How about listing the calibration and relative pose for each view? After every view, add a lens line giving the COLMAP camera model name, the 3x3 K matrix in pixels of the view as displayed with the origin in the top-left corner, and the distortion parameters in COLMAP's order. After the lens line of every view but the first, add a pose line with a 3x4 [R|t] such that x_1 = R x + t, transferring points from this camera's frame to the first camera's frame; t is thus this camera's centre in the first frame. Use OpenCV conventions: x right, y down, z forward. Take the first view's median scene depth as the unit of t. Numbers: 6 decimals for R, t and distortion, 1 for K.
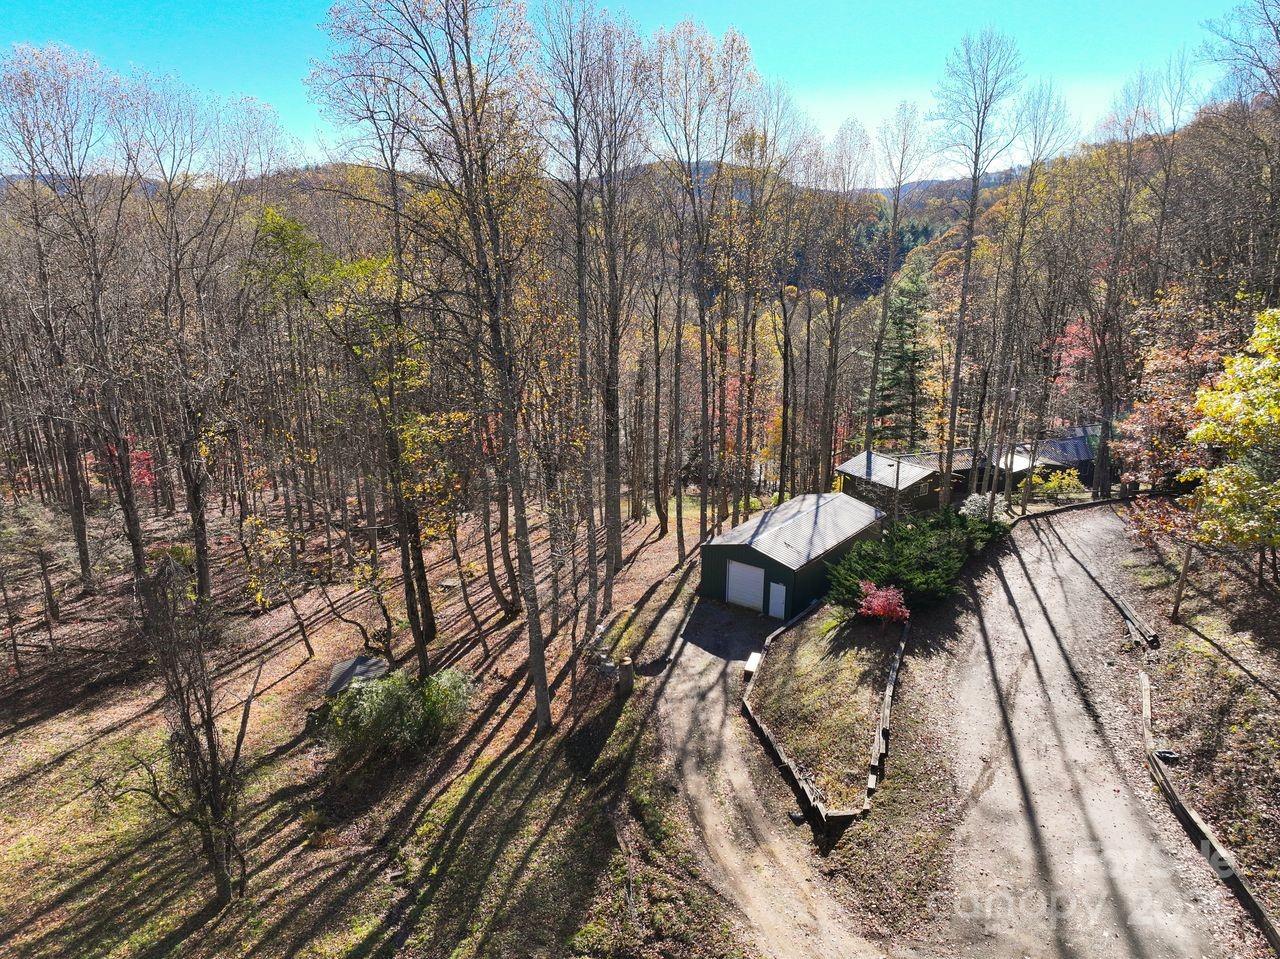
lens RADIAL K [[897.5, 0, 640.0], [0, 897.5, 479.5], [0, 0, 1]] dist [0.005684, -0.000613]
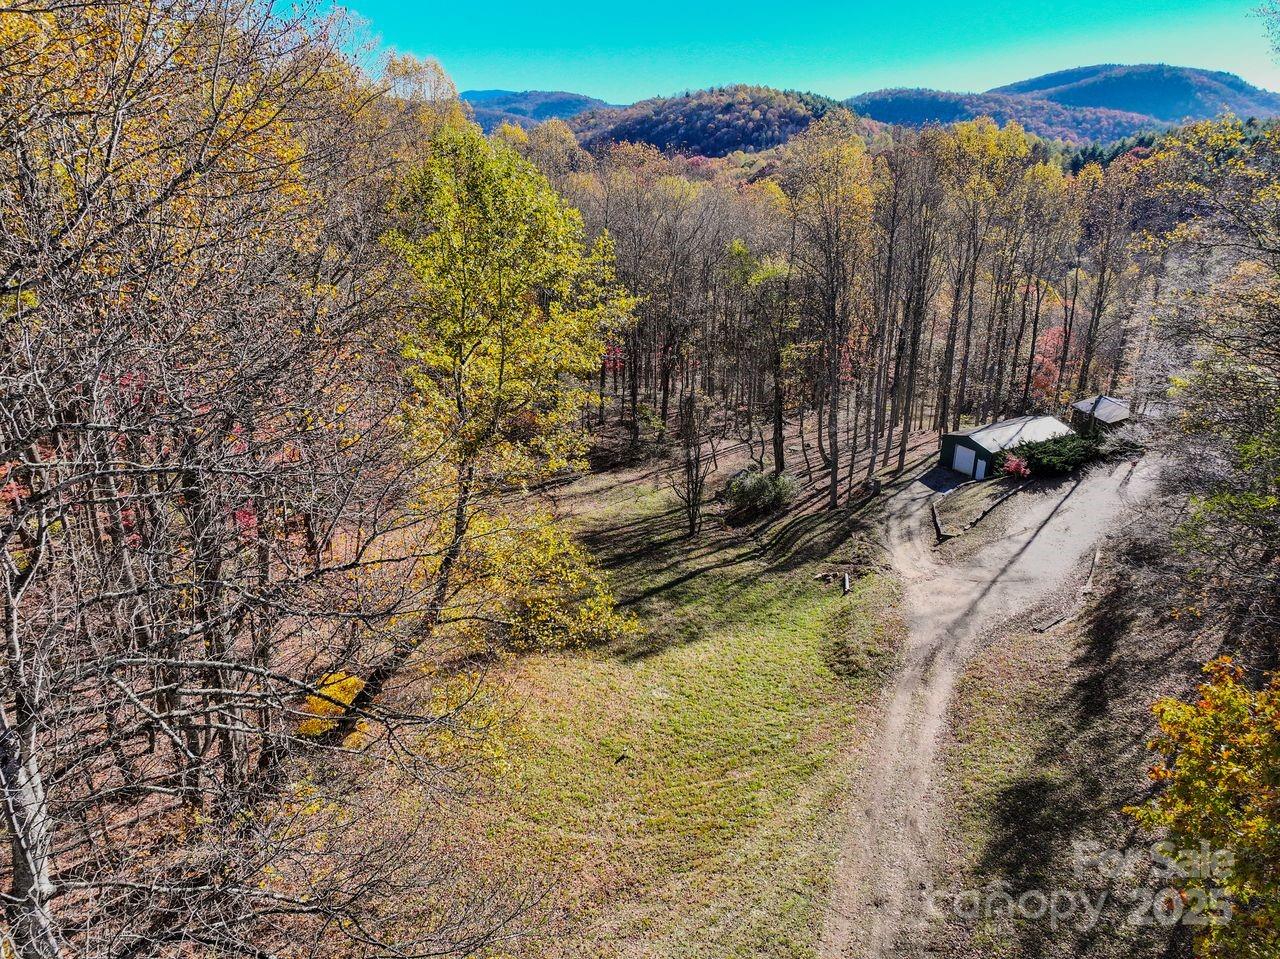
lens RADIAL K [[897.5, 0, 640.0], [0, 897.5, 479.5], [0, 0, 1]] dist [0.005684, -0.000613]
pose [[0.918787, 0.146478, -0.366571, 0.203996], [-0.114142, 0.987521, 0.108512, 0.043546], [0.377891, -0.057858, 0.924040, -0.920477]]
